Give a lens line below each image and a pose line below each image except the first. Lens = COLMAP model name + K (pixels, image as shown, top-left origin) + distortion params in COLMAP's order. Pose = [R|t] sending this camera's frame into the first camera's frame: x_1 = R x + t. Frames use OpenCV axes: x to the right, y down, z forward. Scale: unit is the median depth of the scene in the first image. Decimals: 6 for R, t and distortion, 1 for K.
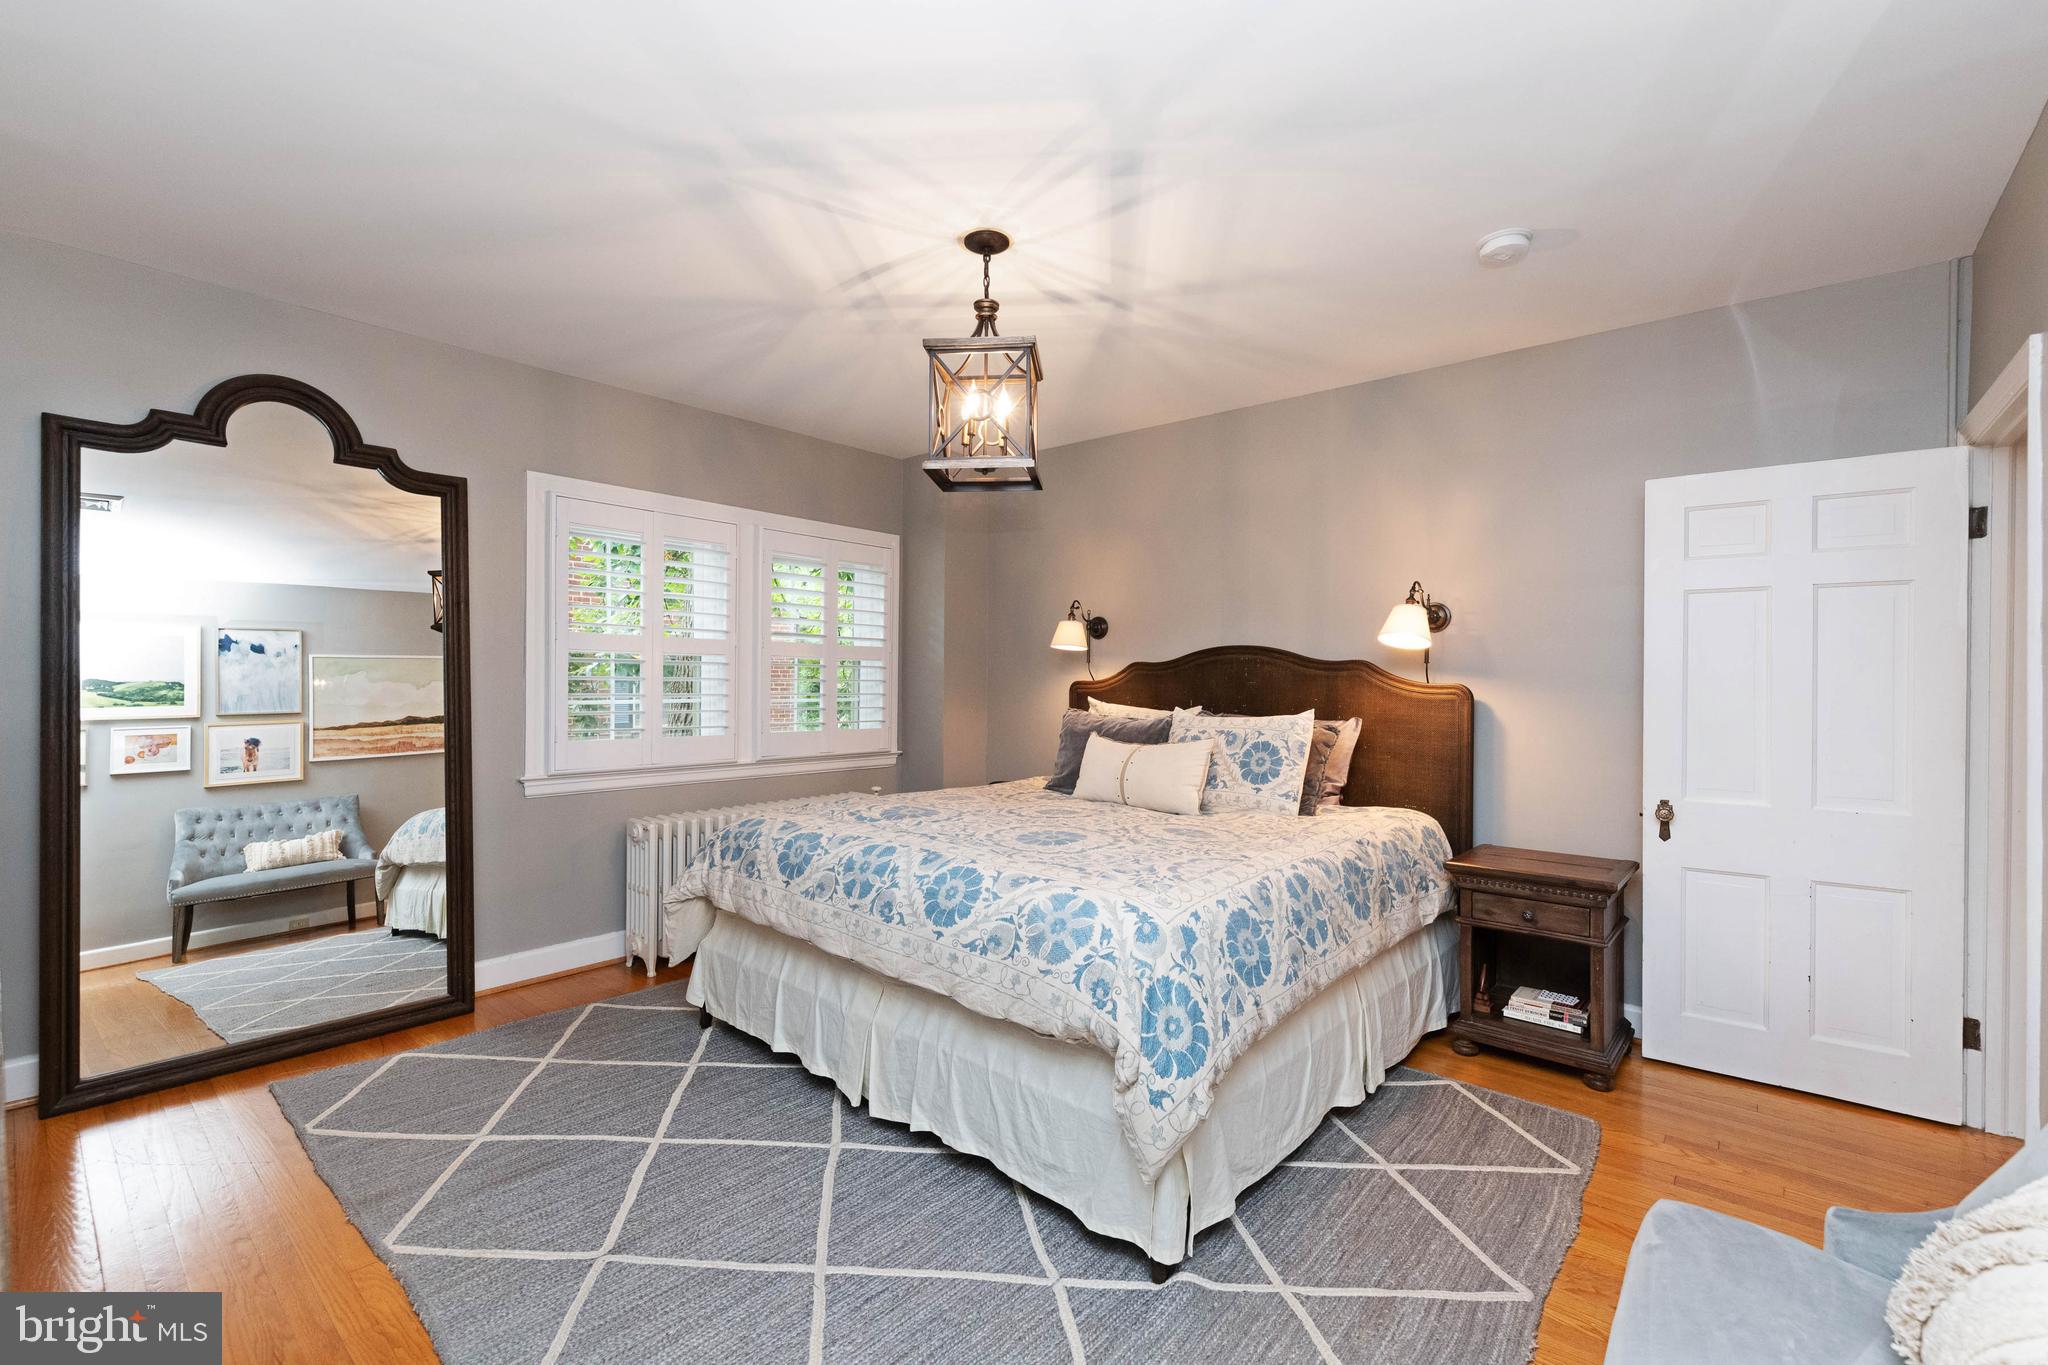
lens RADIAL K [[885.4, 0, 1034.4], [0, 885.4, 682.4], [0, 0, 1]] dist [-0.000373, -0.000358]
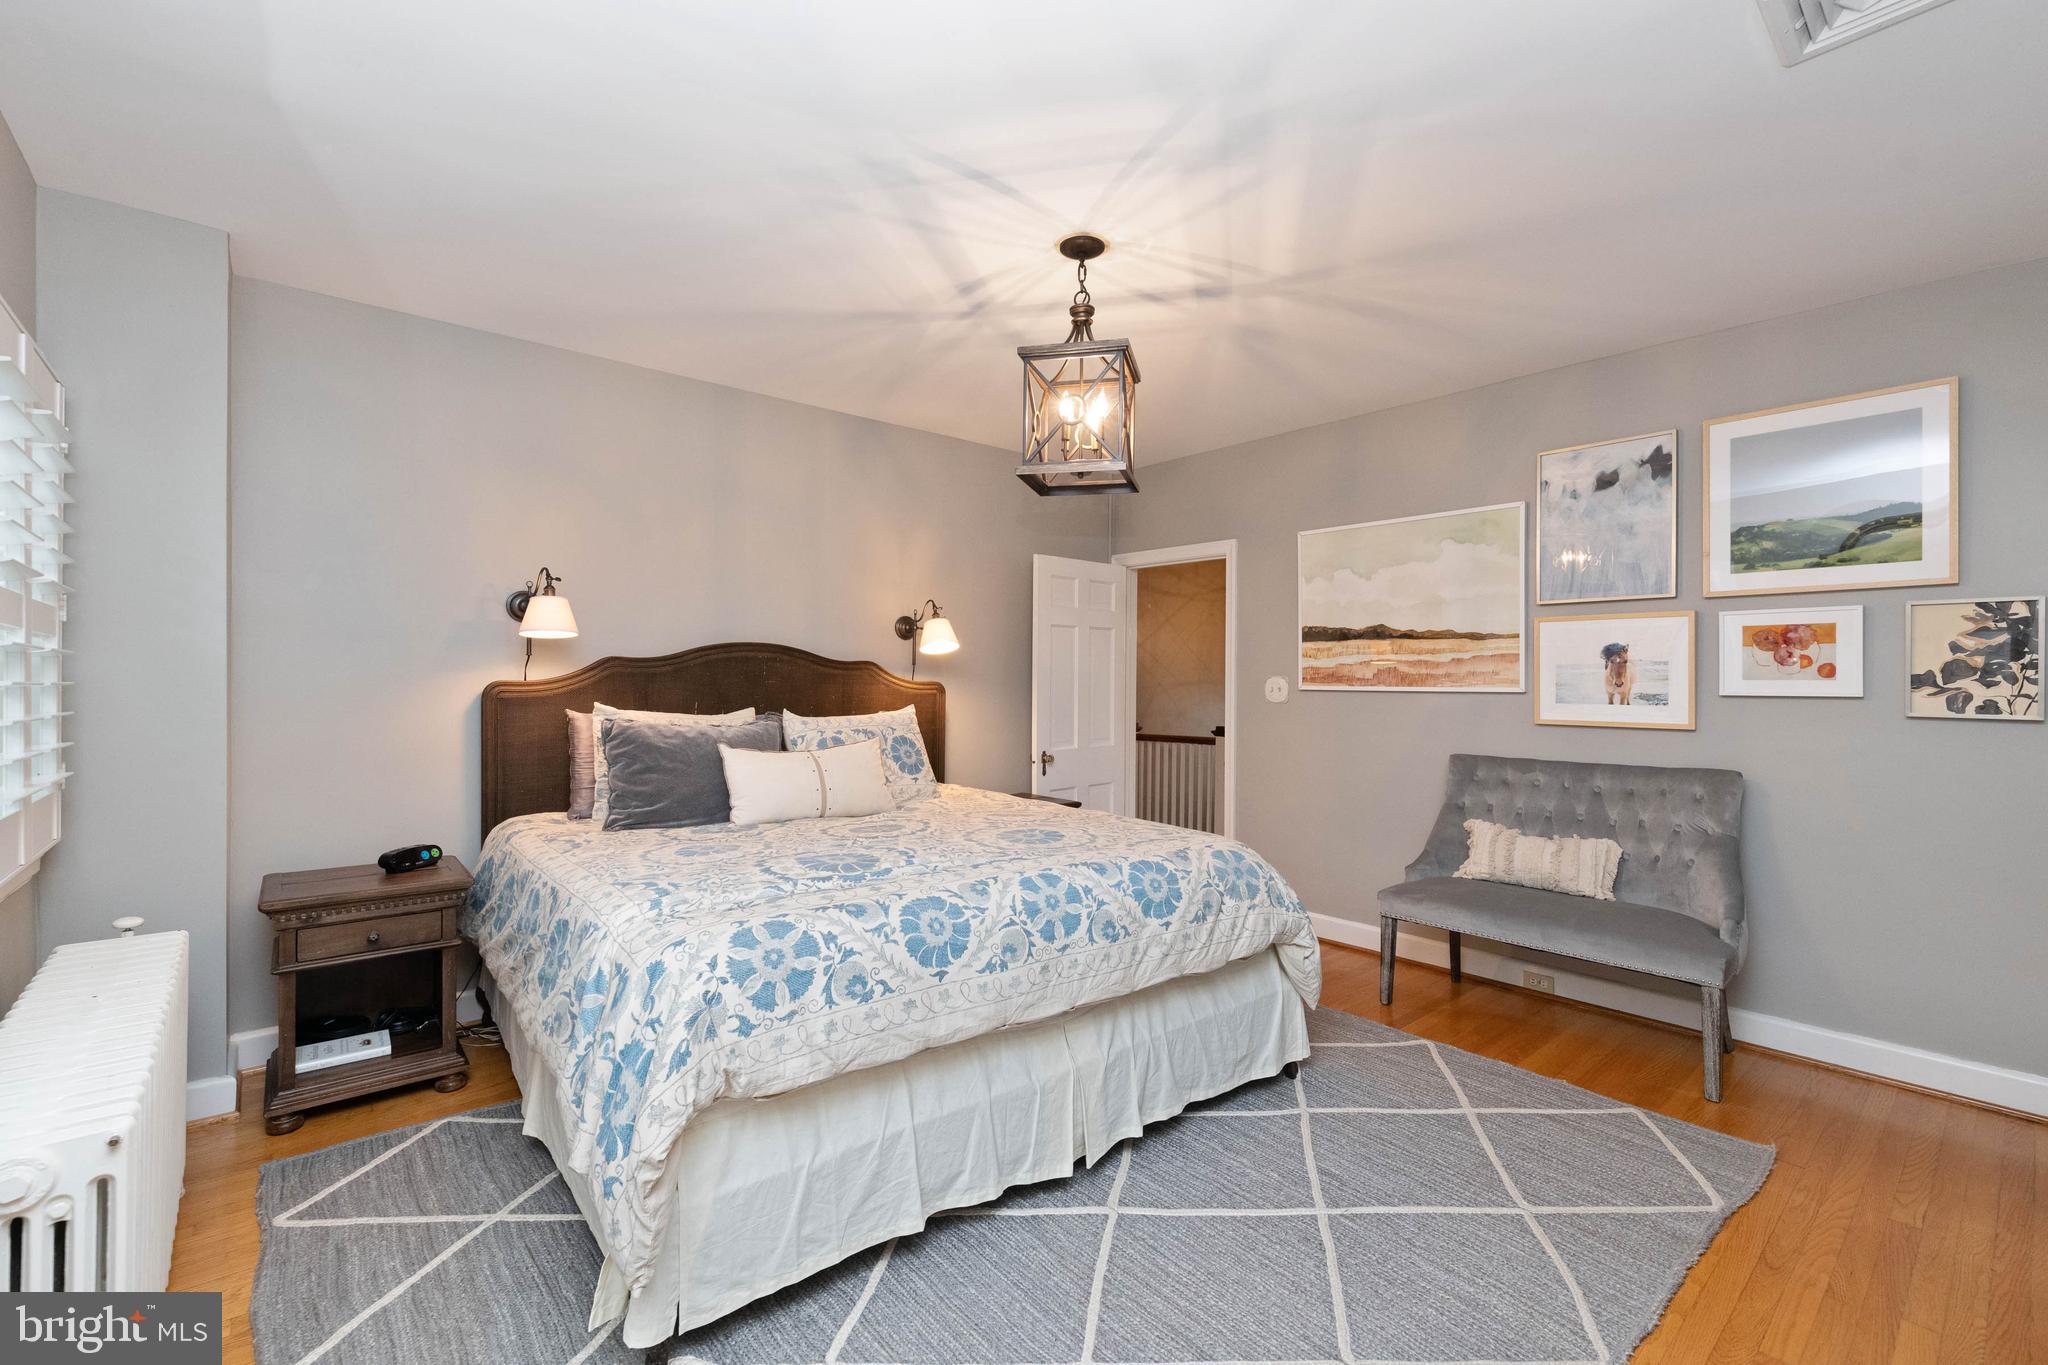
lens RADIAL K [[885.4, 0, 1036.6], [0, 885.4, 676.2], [0, 0, 1]] dist [-0.000373, -0.000358]
pose [[0.141990, -0.003393, 0.989862, -0.981076], [0.002979, 0.999991, 0.003001, -0.011668], [-0.989864, 0.002522, 0.141999, 0.840900]]
